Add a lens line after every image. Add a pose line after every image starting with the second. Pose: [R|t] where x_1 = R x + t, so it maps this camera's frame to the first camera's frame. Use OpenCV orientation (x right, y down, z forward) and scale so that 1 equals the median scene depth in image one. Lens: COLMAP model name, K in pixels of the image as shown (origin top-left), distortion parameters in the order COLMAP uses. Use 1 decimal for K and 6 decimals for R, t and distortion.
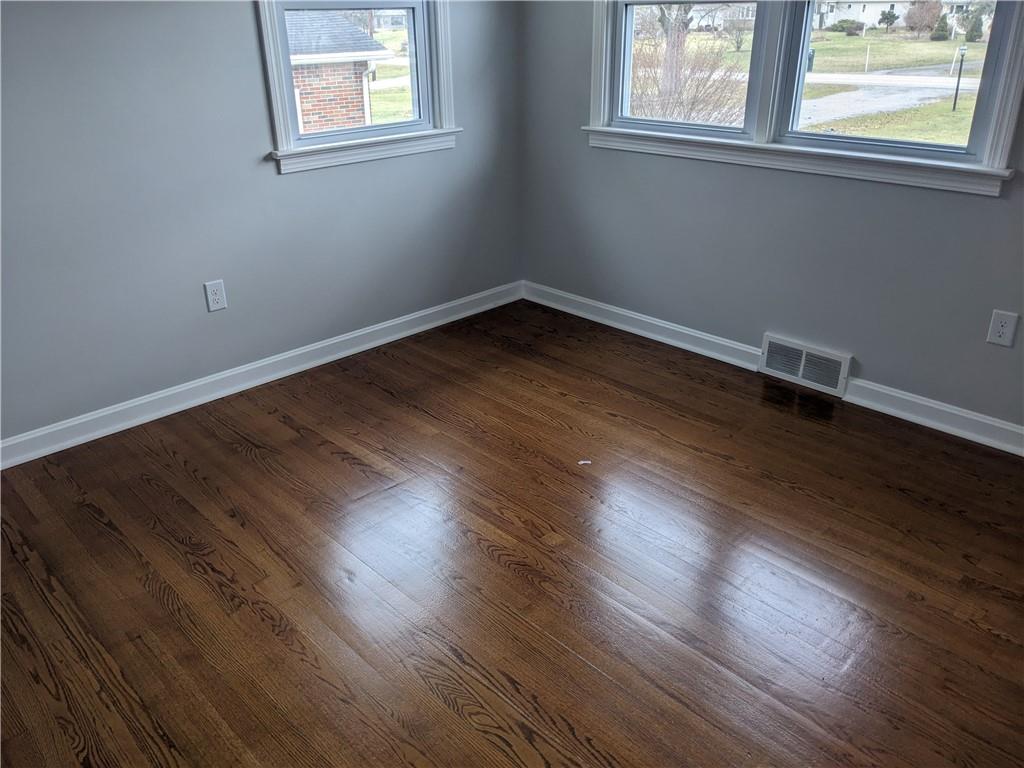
lens RADIAL K [[798.9, 0, 507.6], [0, 798.9, 382.0], [0, 0, 1]] dist [0.048928, -0.089254]
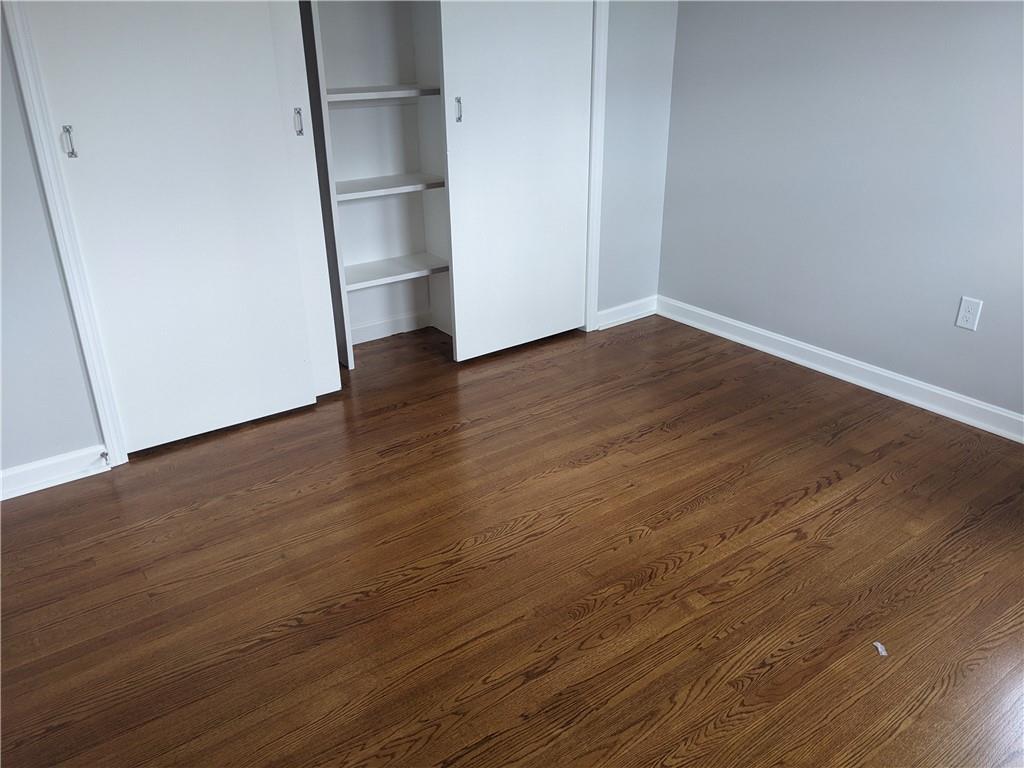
lens RADIAL K [[798.9, 0, 507.6], [0, 798.9, 382.0], [0, 0, 1]] dist [0.048928, -0.089254]
pose [[-0.136766, 0.416616, -0.898736, 0.730075], [-0.399282, 0.807113, 0.434904, -0.288606], [0.906570, 0.418330, 0.055961, 0.584689]]
